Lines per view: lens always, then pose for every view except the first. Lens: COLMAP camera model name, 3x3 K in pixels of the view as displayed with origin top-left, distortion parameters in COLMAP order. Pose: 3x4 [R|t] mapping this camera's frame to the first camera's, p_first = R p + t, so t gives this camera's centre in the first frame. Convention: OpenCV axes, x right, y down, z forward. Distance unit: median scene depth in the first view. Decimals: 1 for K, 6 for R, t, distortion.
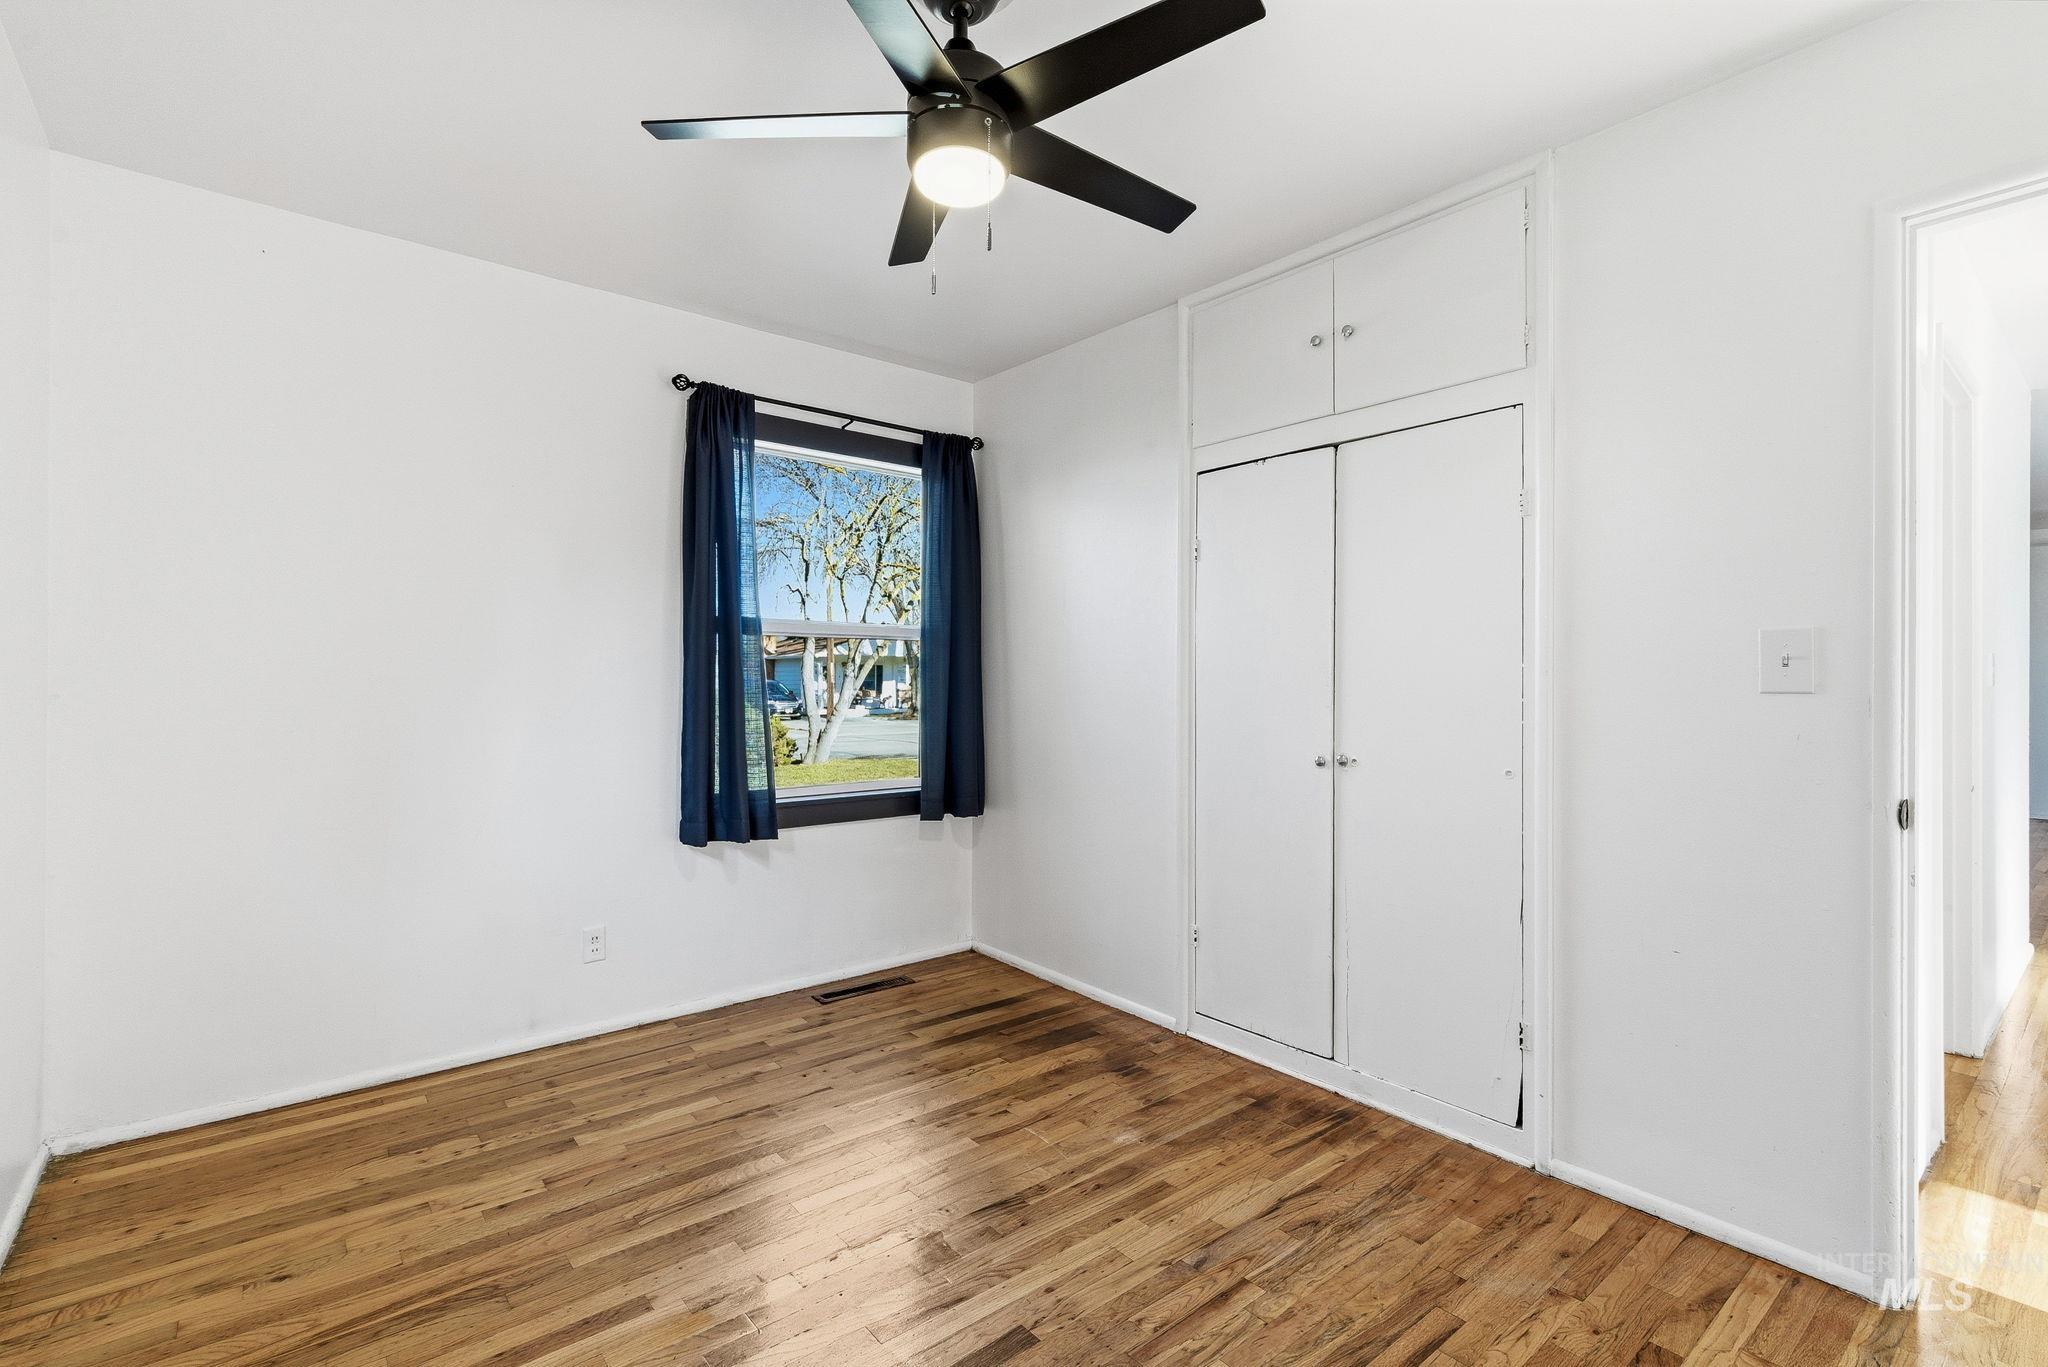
lens RADIAL K [[930.6, 0, 1030.5], [0, 930.6, 684.4], [0, 0, 1]] dist [0.000070, -0.000113]
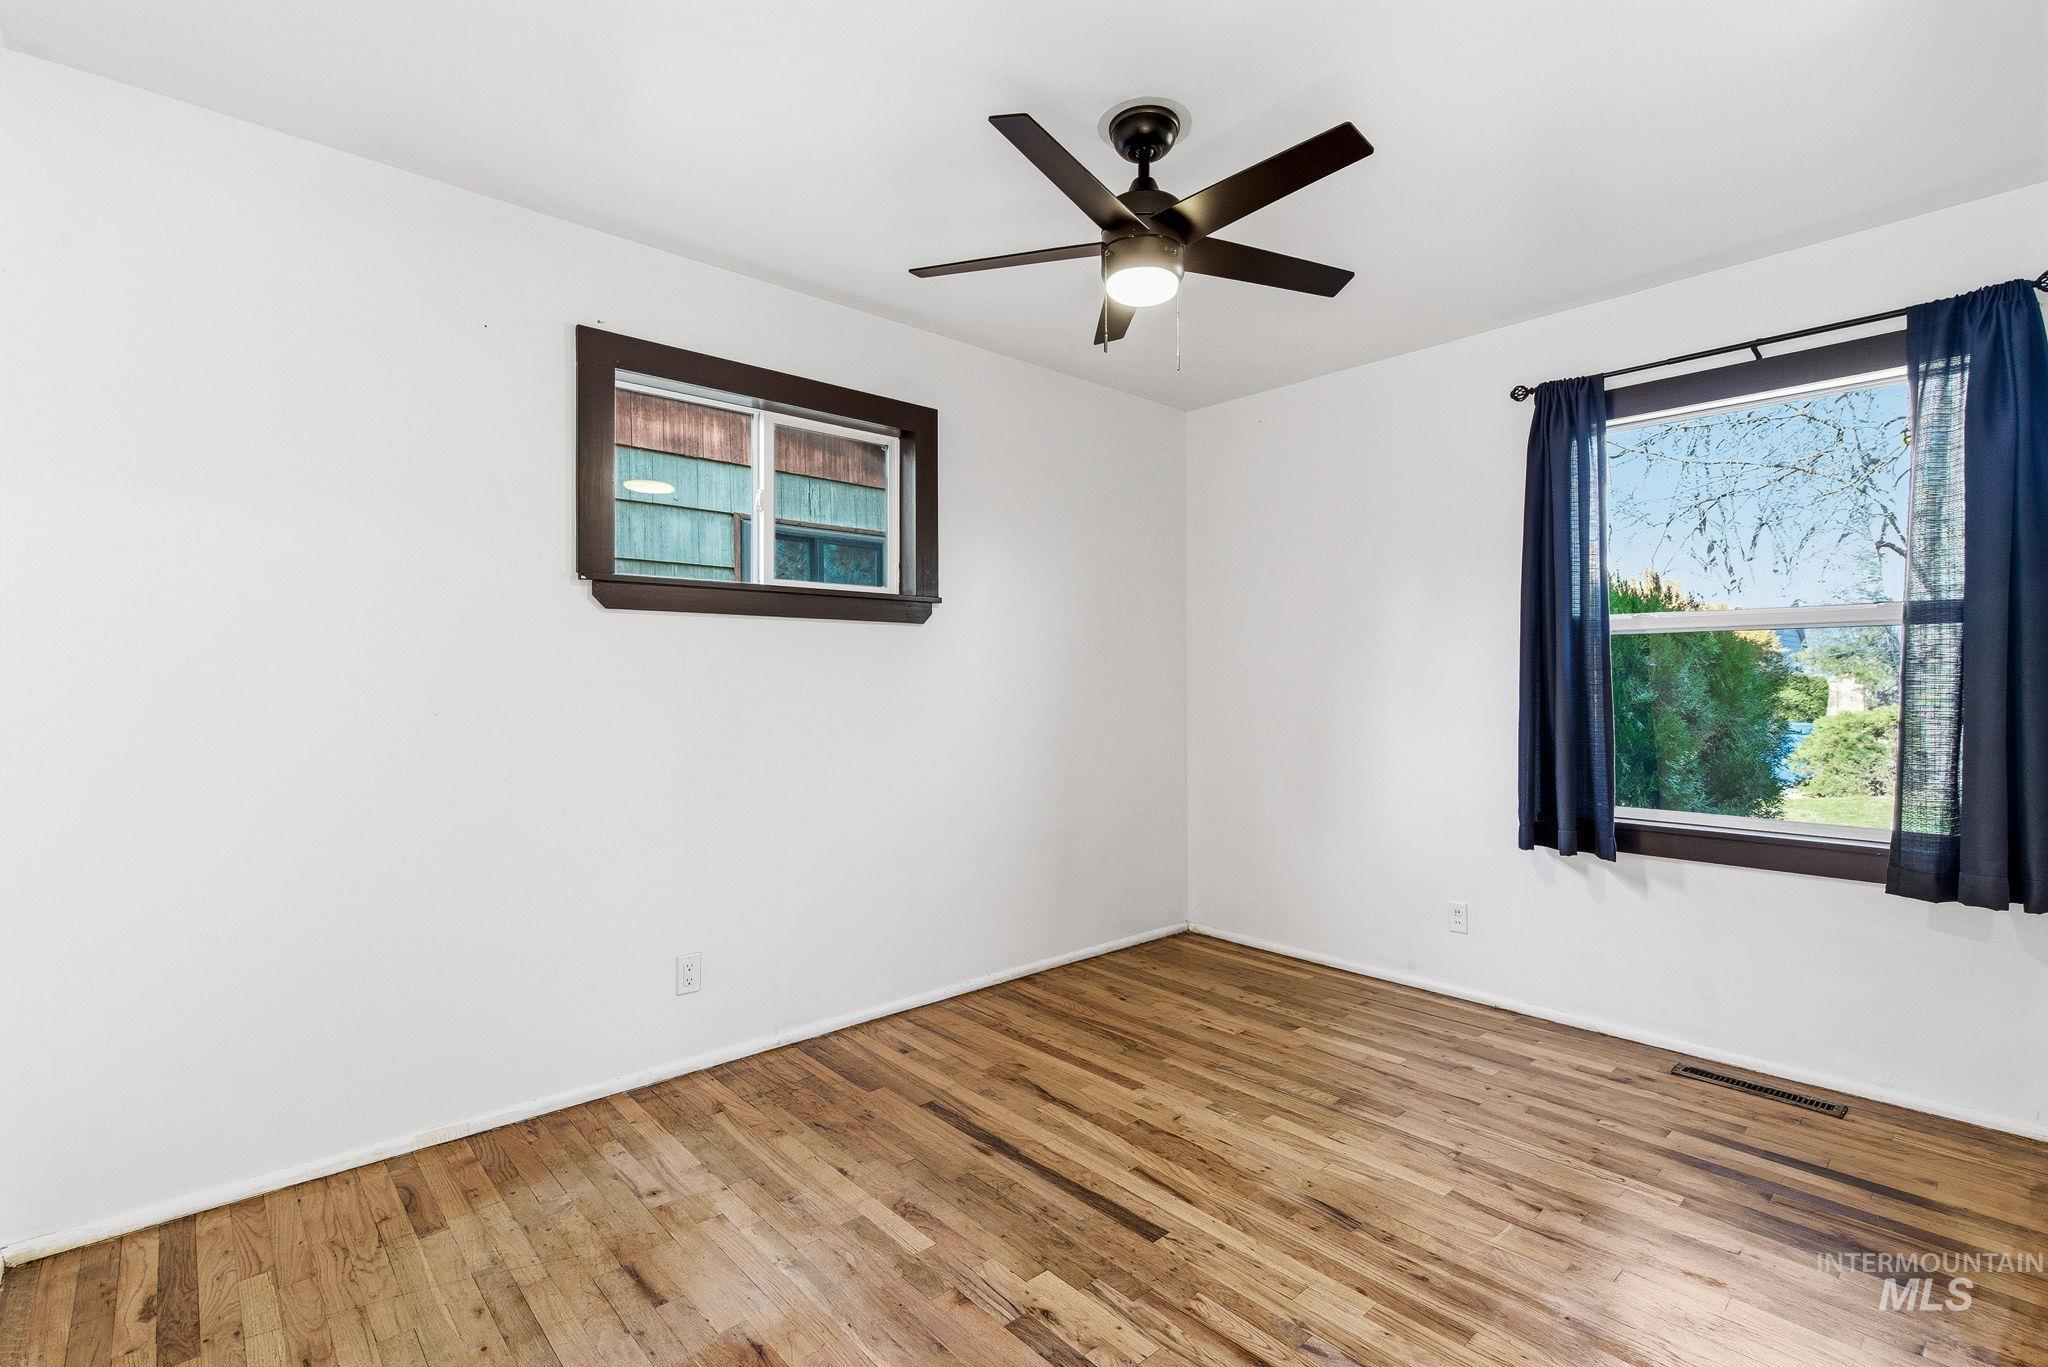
lens RADIAL K [[930.6, 0, 1030.5], [0, 930.6, 684.4], [0, 0, 1]] dist [0.000070, -0.000113]
pose [[0.051146, -0.001279, -0.998690, 0.722237], [-0.007089, 0.999974, -0.001643, 0.001973], [0.998666, 0.007164, 0.051136, 0.478008]]
